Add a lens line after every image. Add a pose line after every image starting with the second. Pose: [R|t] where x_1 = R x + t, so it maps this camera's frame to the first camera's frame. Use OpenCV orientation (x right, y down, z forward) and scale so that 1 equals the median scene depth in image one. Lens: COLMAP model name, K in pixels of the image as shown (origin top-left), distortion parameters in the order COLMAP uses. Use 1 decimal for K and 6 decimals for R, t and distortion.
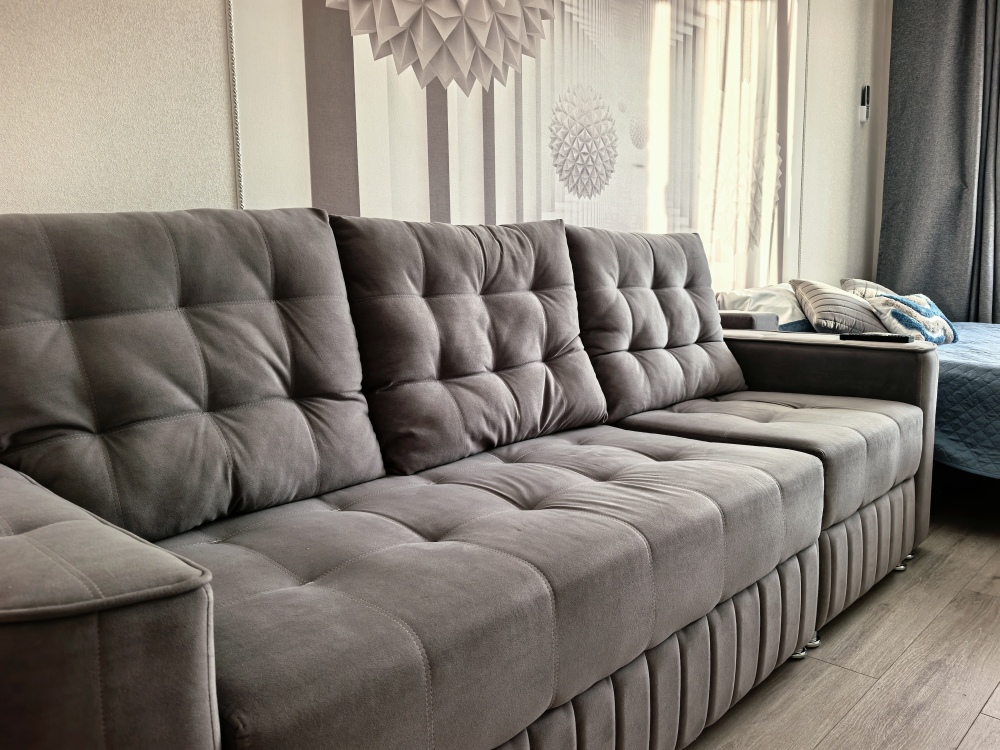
lens RADIAL K [[805.1, 0, 490.1], [0, 805.1, 373.6], [0, 0, 1]] dist [0.023429, -0.031143]
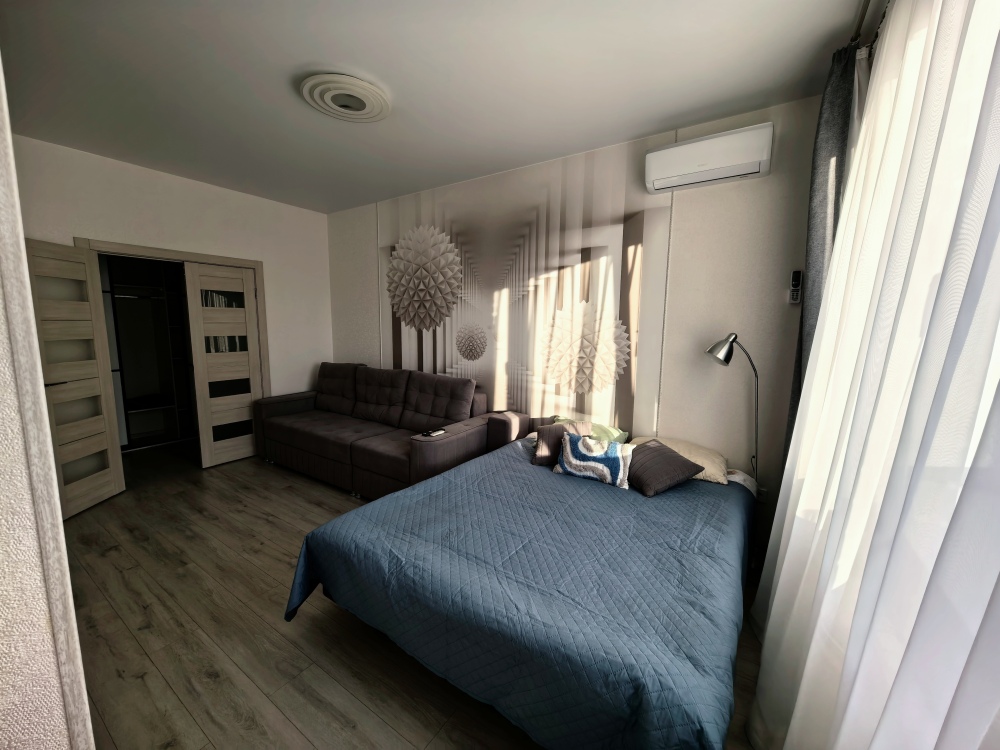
lens RADIAL K [[392.5, 0, 496.1], [0, 392.5, 373.6], [0, 0, 1]] dist [-0.000475, 0.000995]
pose [[0.178227, 0.139448, -0.974058, 1.954926], [-0.155527, 0.981456, 0.112050, -0.452128], [0.971621, 0.131522, 0.196609, 1.090632]]
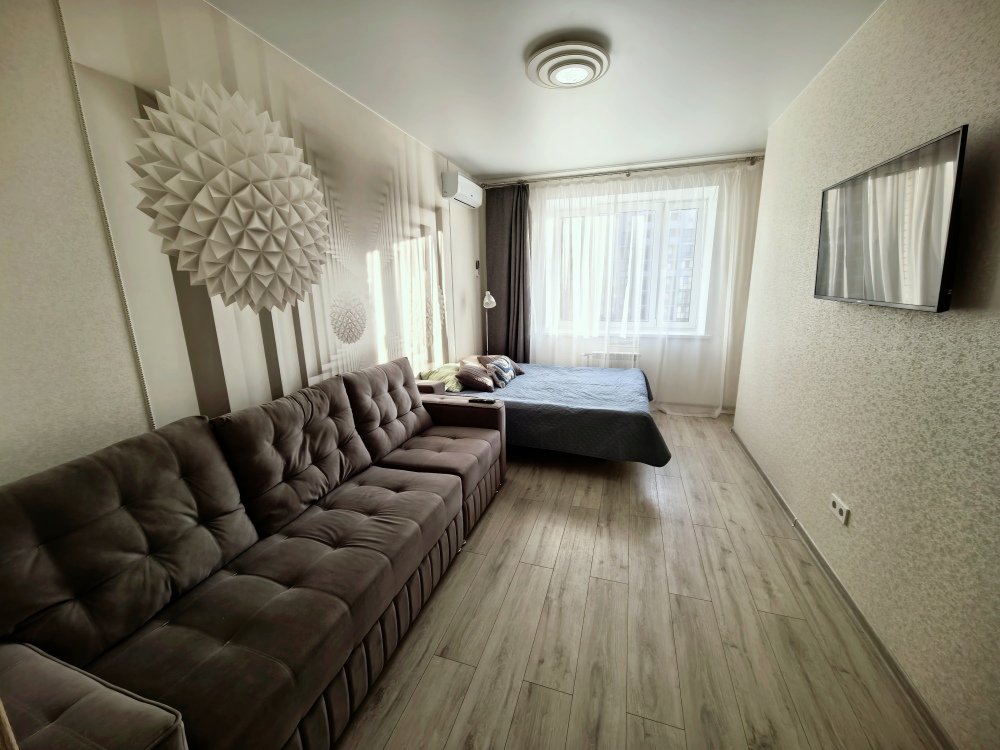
lens RADIAL K [[392.5, 0, 504.7], [0, 392.5, 373.3], [0, 0, 1]] dist [-0.000475, 0.000995]
pose [[0.894838, -0.097372, 0.435641, 0.026808], [0.064964, 0.993936, 0.088719, -0.273029], [-0.441638, -0.051088, 0.895738, -0.123005]]
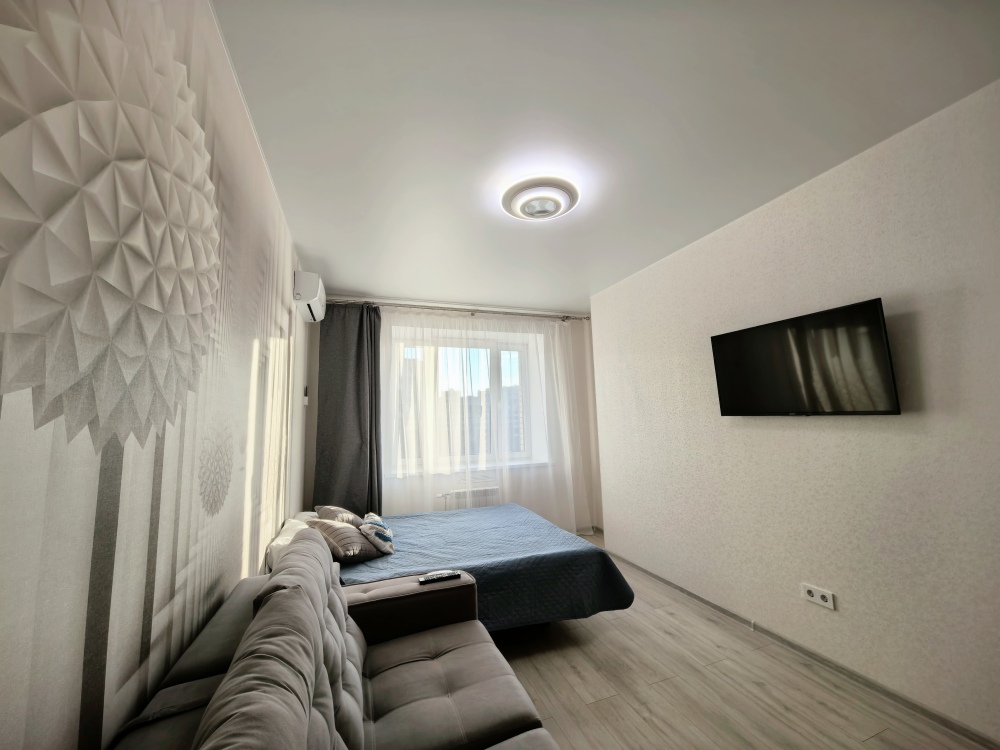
lens RADIAL K [[392.5, 0, 503.7], [0, 392.5, 375.2], [0, 0, 1]] dist [-0.000475, 0.000995]
pose [[0.427224, 0.107880, 0.897687, -0.260302], [0.149439, 0.970776, -0.187784, -0.321421], [-0.891711, 0.214375, 0.398617, 0.571094]]
